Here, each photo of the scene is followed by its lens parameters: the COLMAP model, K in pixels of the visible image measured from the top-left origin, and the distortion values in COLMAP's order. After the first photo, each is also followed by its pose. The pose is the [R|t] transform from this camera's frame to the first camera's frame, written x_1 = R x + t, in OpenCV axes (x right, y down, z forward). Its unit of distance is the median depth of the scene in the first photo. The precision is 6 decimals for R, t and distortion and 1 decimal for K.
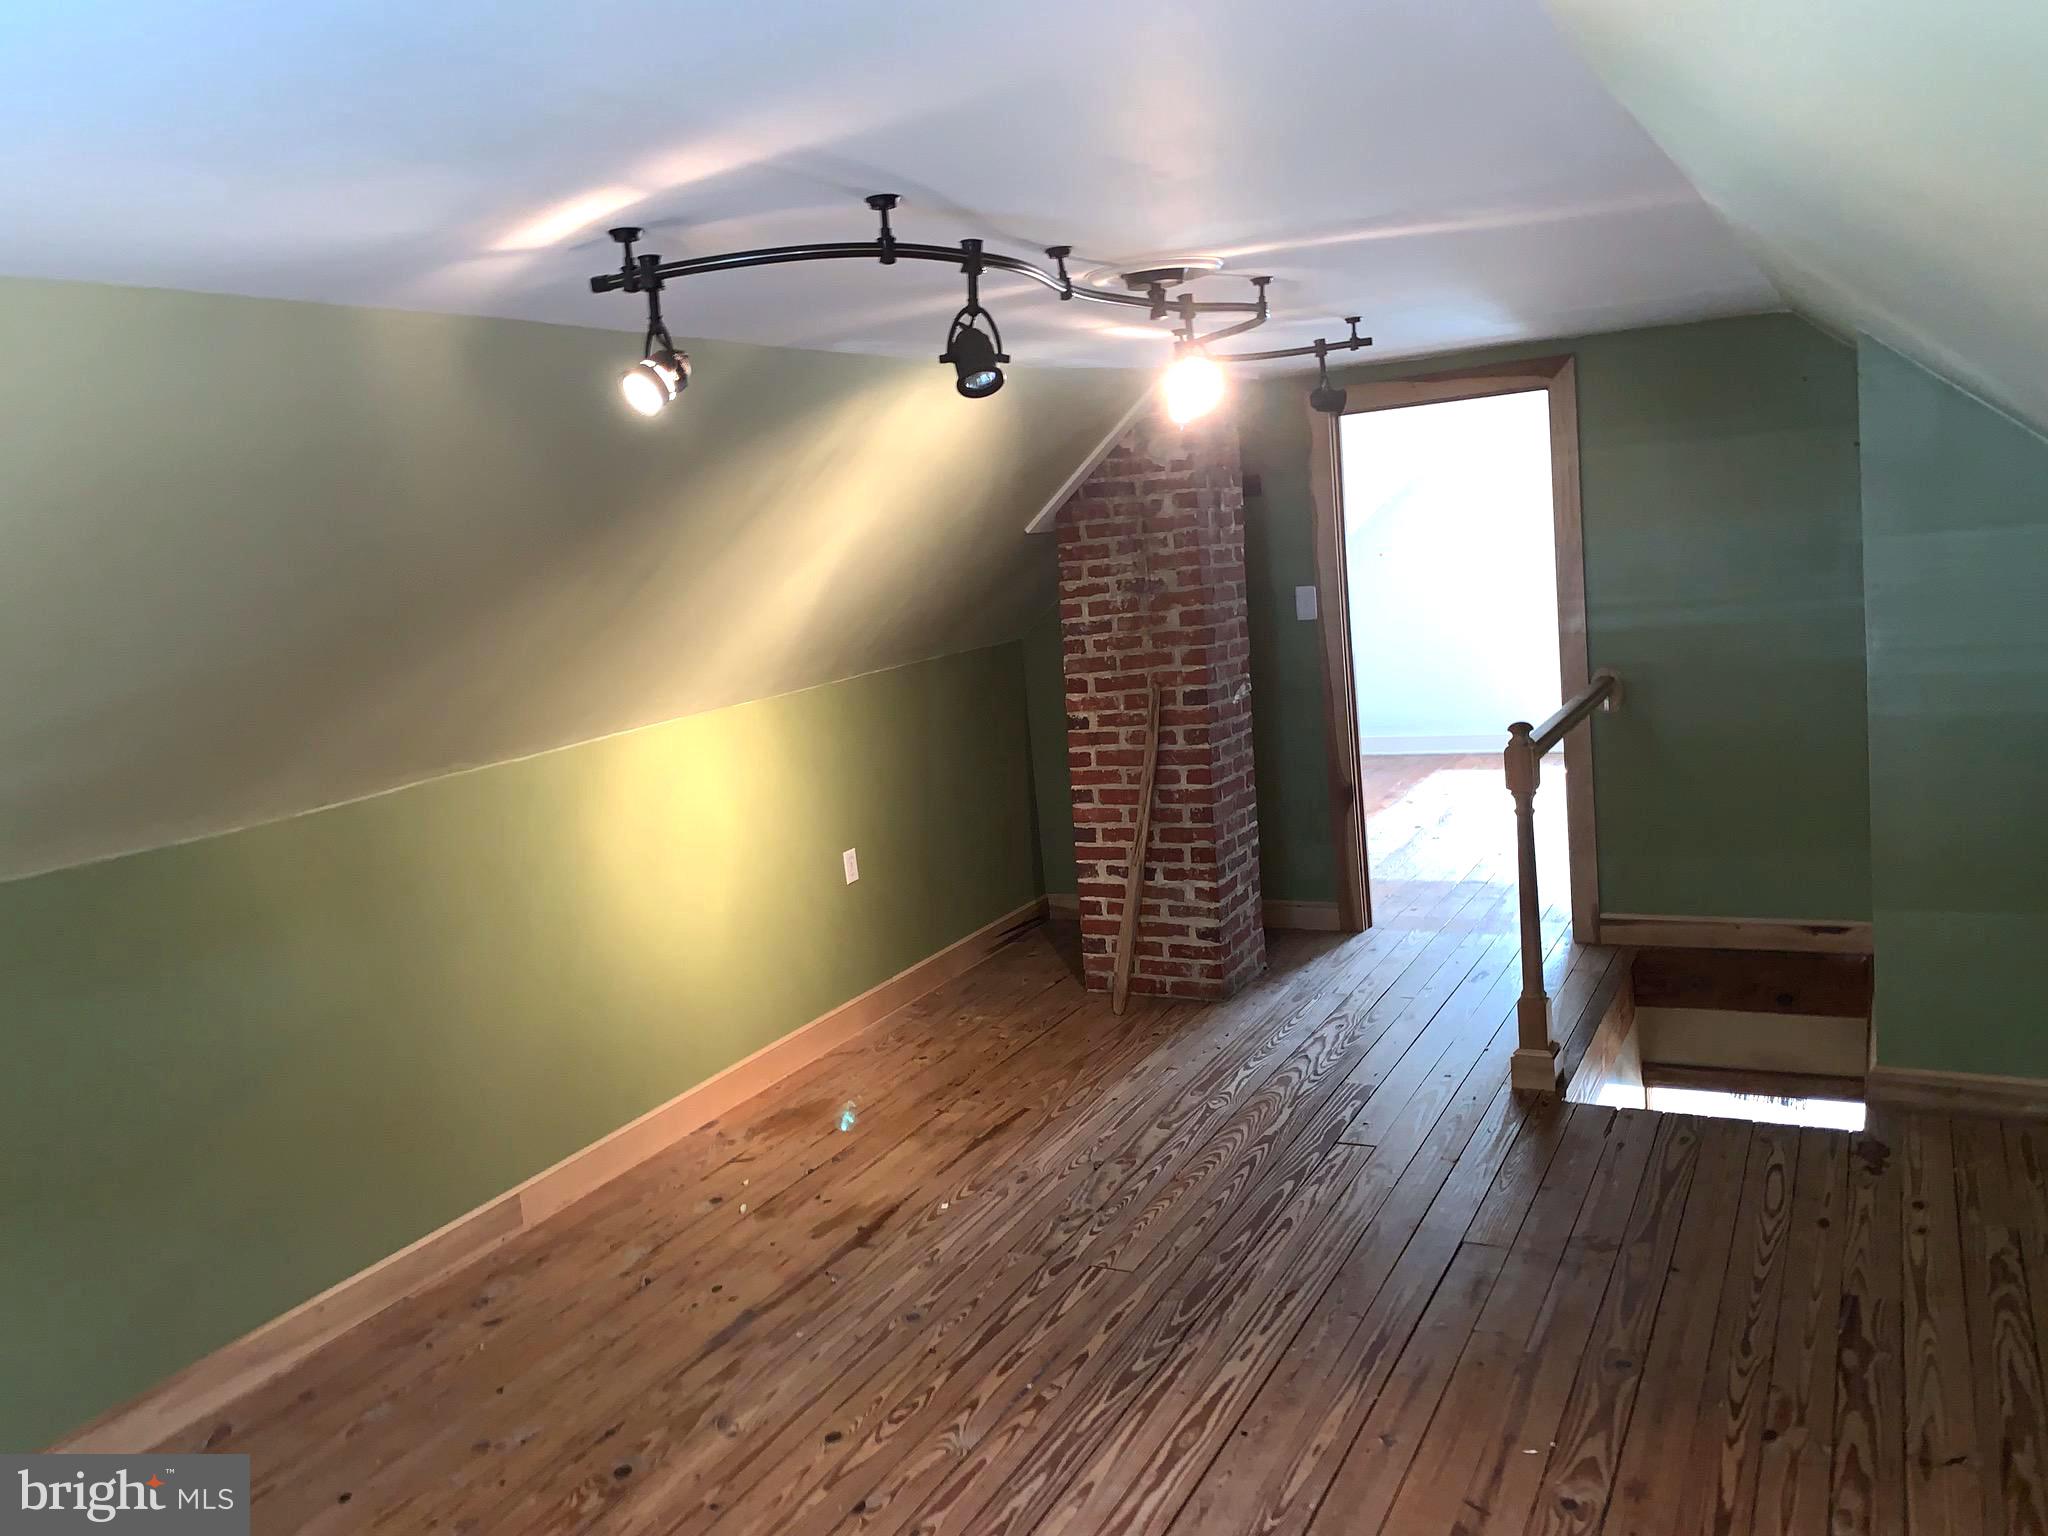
lens RADIAL K [[1582.7, 0, 1024.0], [0, 1582.7, 768.0], [0, 0, 1]] dist [0.047971, -0.058386]
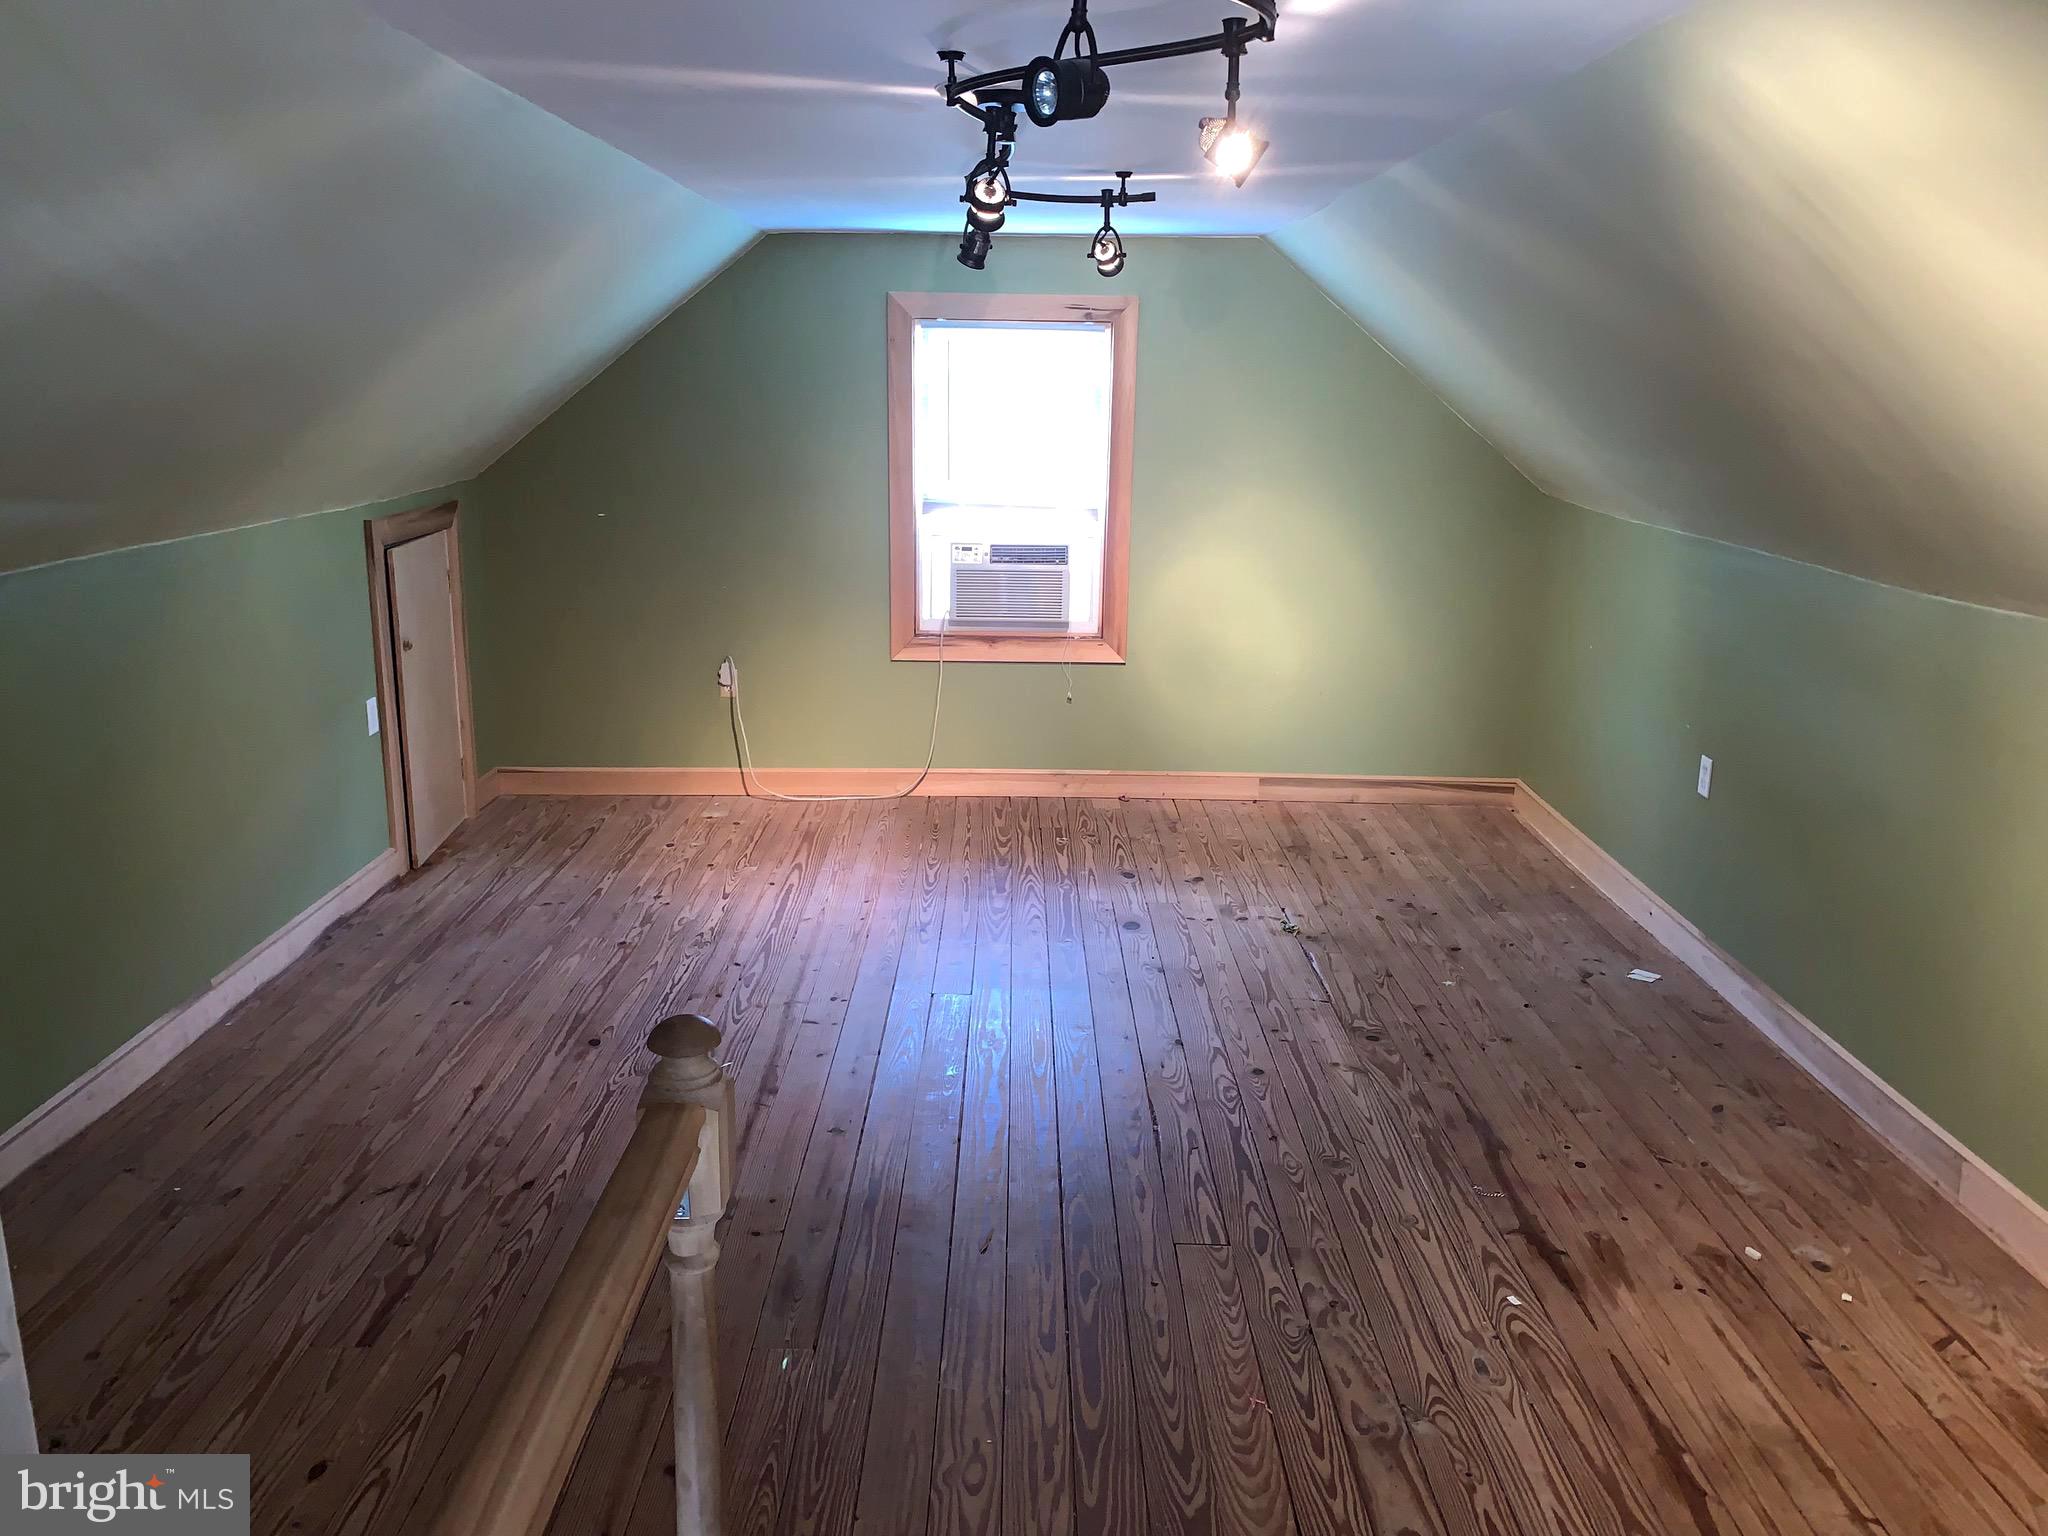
lens RADIAL K [[1582.7, 0, 1024.0], [0, 1582.7, 768.0], [0, 0, 1]] dist [0.047971, -0.058386]
pose [[-0.876502, 0.194835, -0.440209, 0.439598], [-0.006258, 0.909749, 0.415112, -0.256802], [0.481358, 0.366602, -0.796177, 1.455821]]
